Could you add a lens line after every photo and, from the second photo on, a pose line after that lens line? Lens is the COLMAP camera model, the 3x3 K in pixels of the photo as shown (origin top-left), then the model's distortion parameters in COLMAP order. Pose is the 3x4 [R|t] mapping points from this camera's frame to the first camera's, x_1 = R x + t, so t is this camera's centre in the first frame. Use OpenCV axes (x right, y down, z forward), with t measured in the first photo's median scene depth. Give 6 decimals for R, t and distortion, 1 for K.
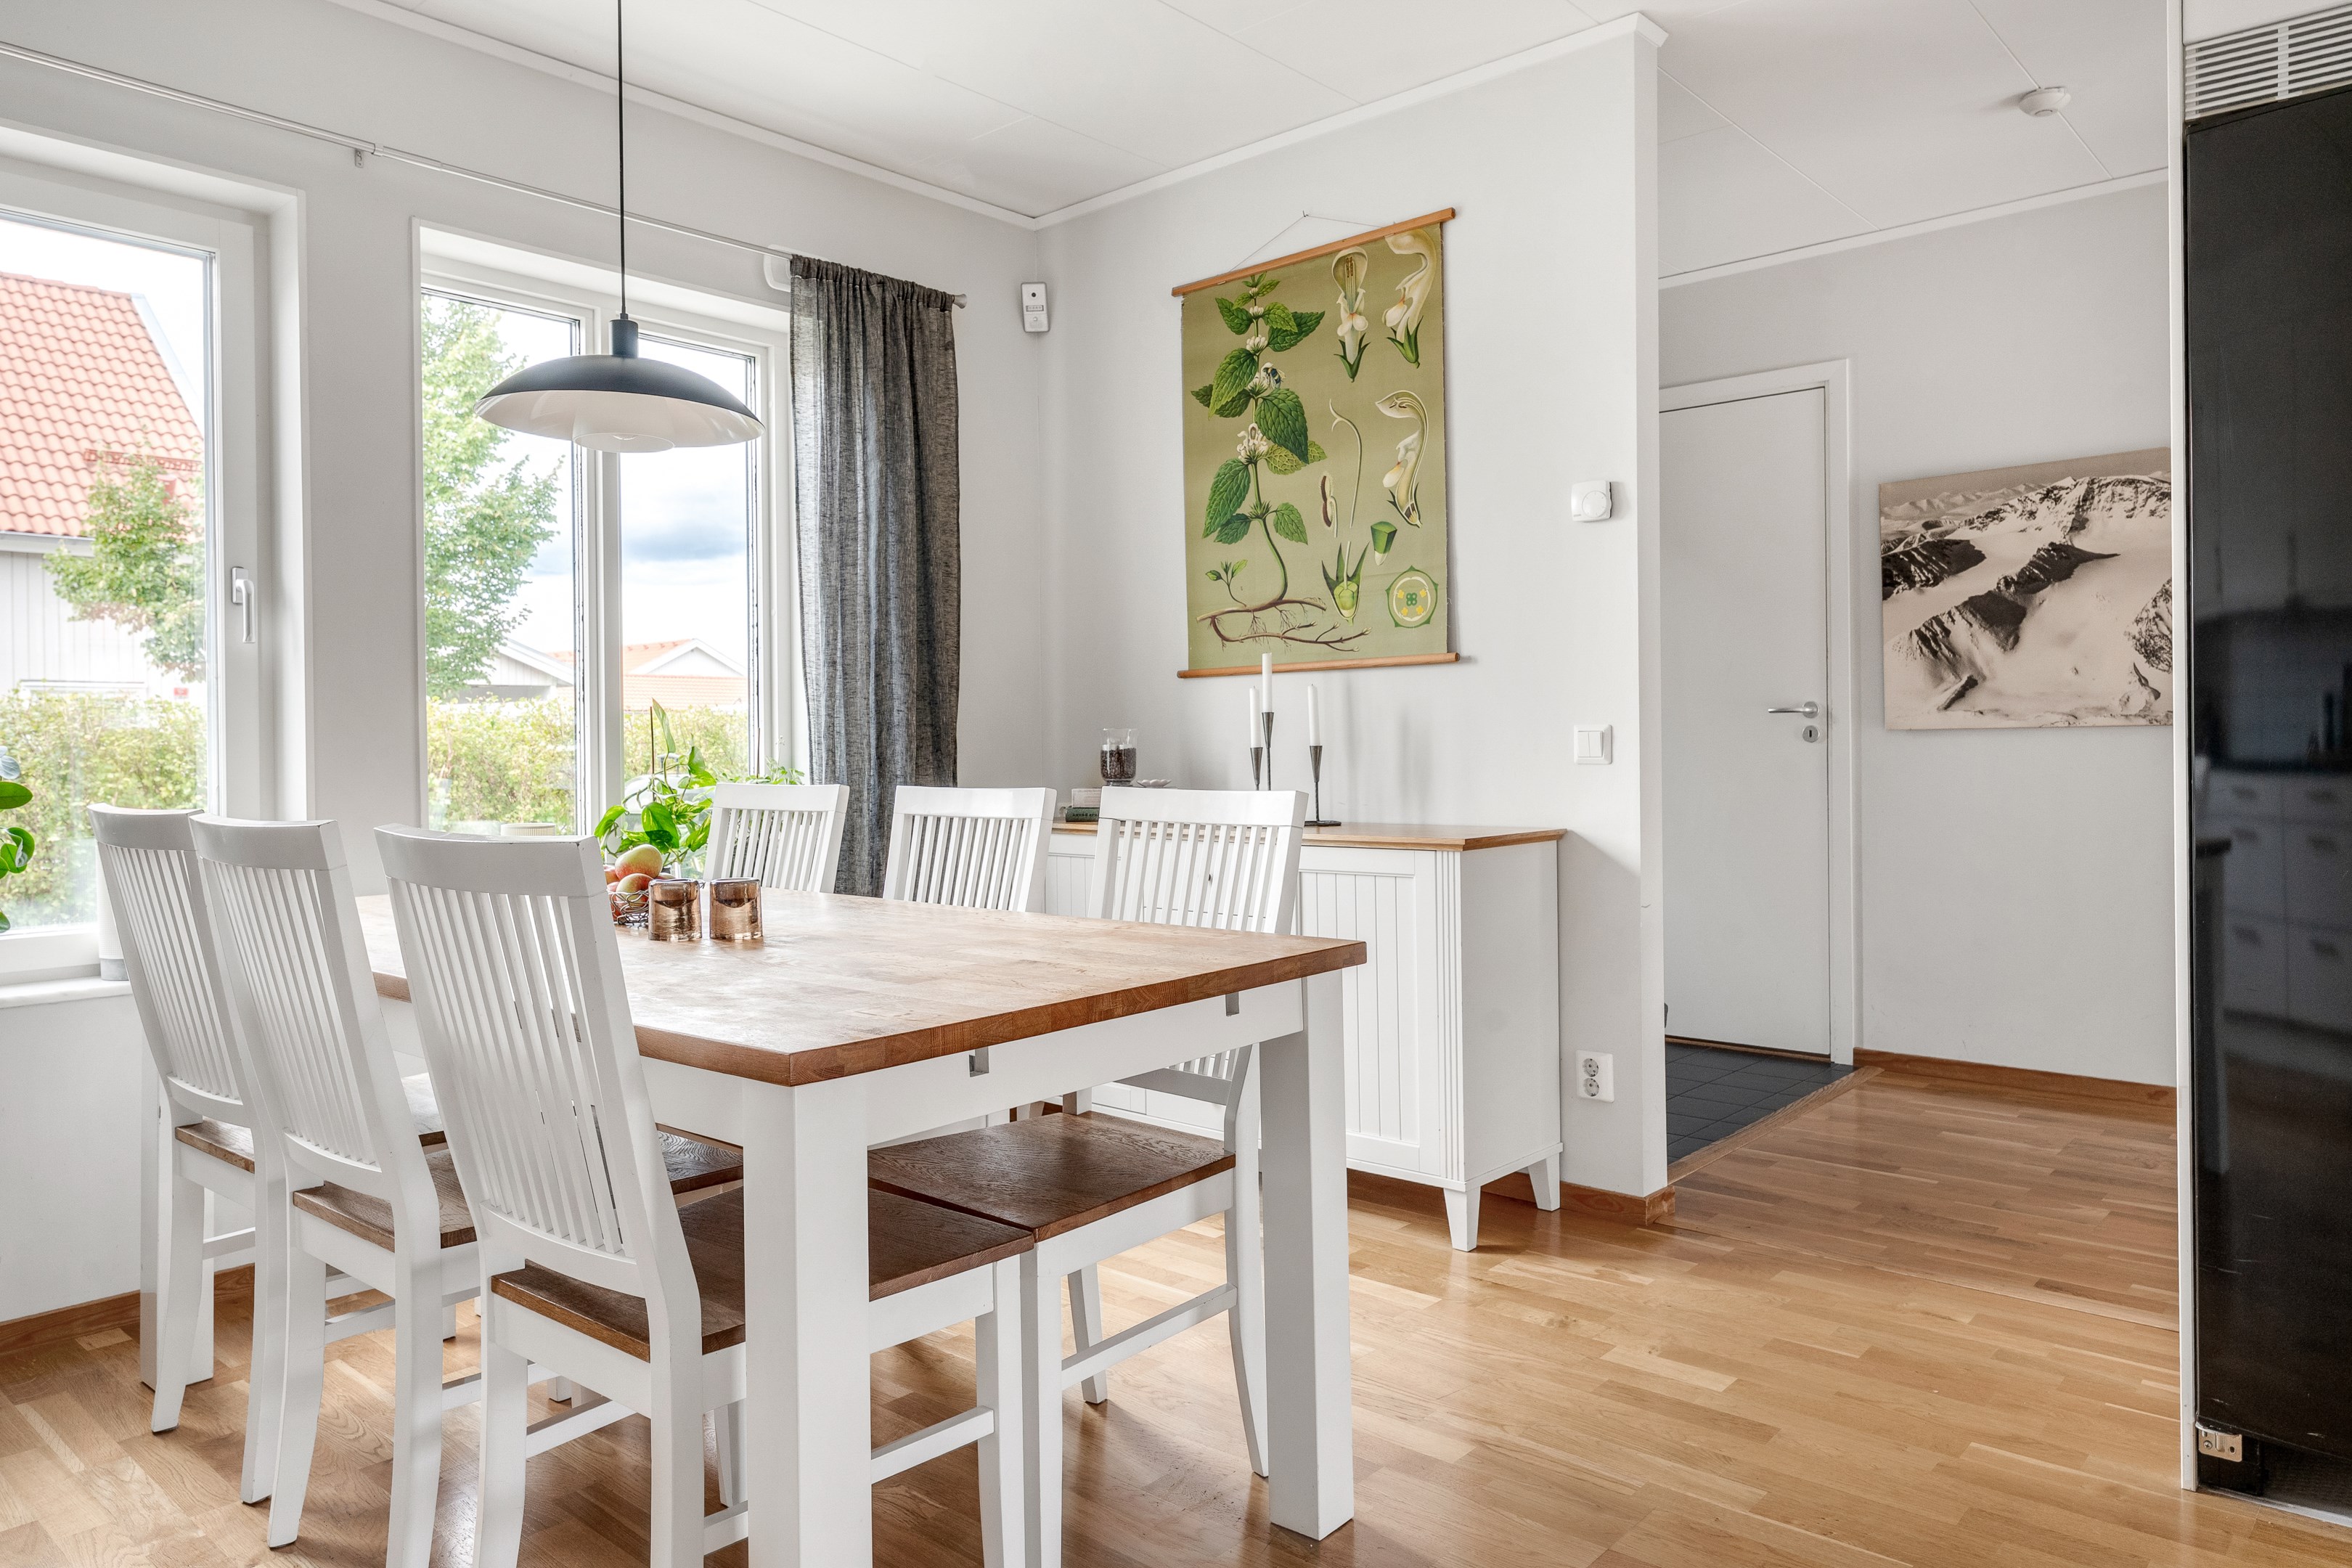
lens RADIAL K [[1580.2, 0, 1186.1], [0, 1580.2, 761.3], [0, 0, 1]] dist [0.009589, -0.003941]
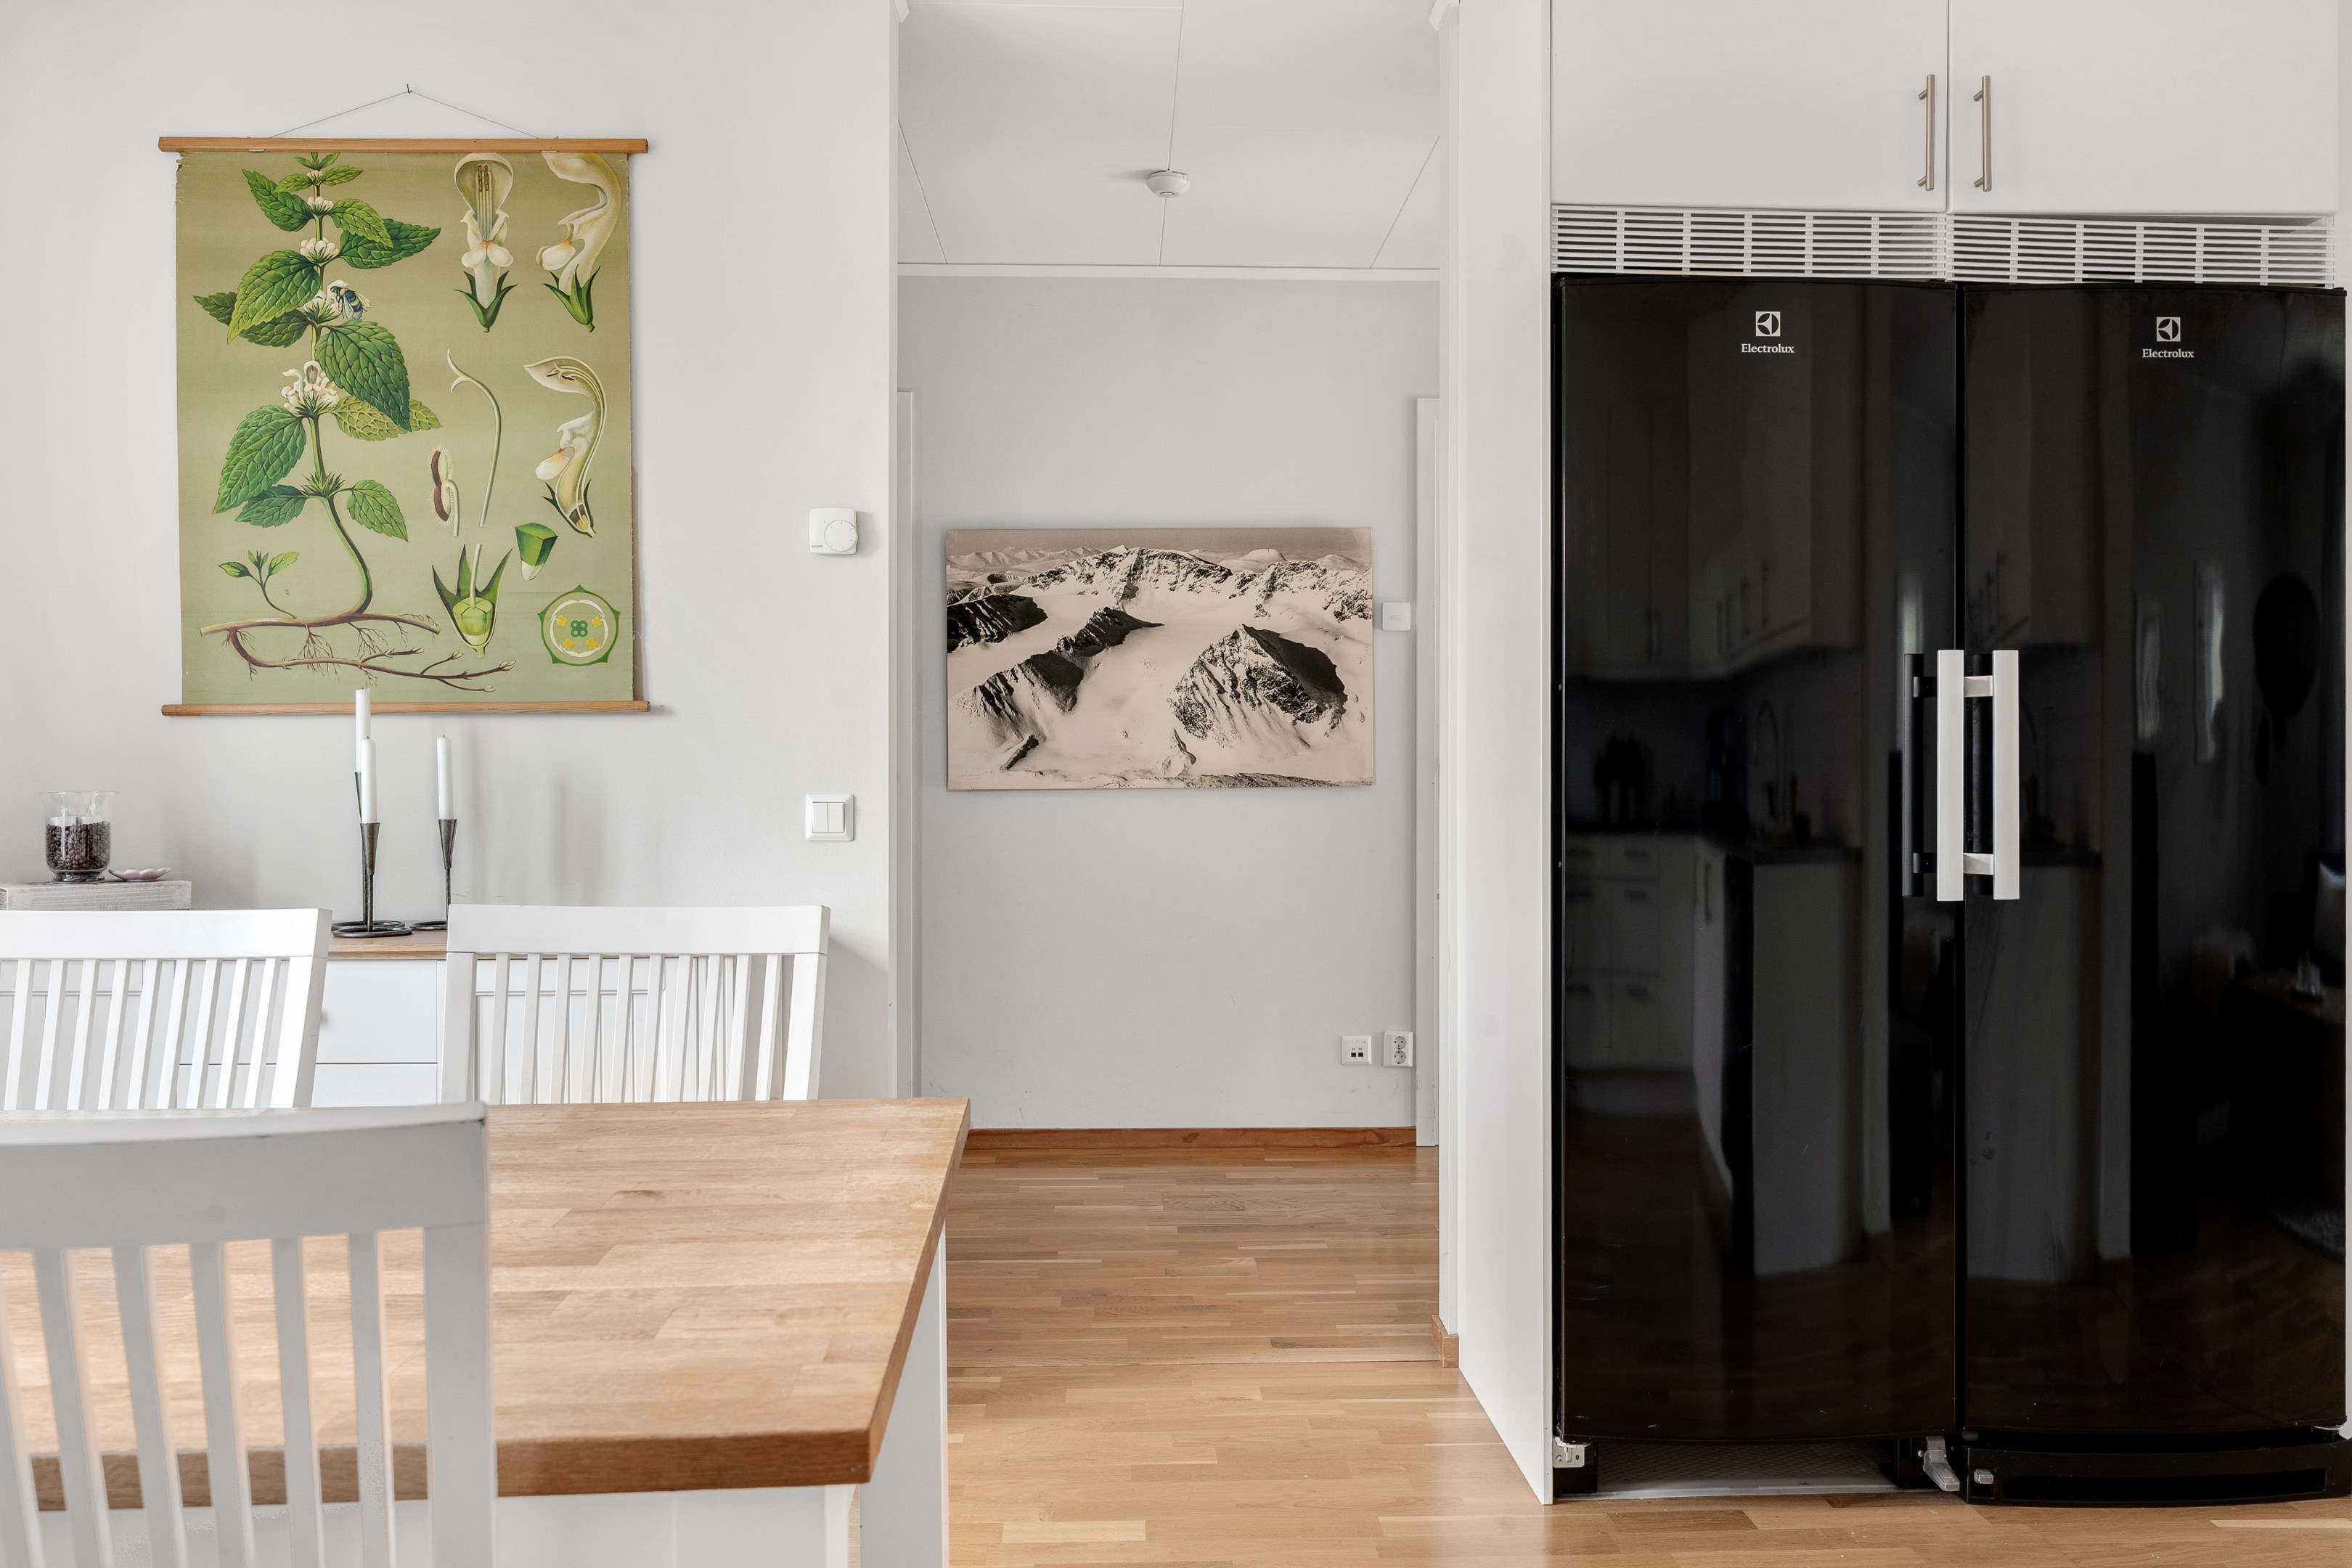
lens RADIAL K [[1783.6, 0, 1181.5], [0, 1783.6, 775.6], [0, 0, 1]] dist [0.004526, -0.002817]
pose [[0.714721, 0.006537, 0.699379, -0.239748], [-0.000390, 0.999960, -0.008949, -0.021579], [-0.699409, 0.006123, 0.714695, 0.160981]]
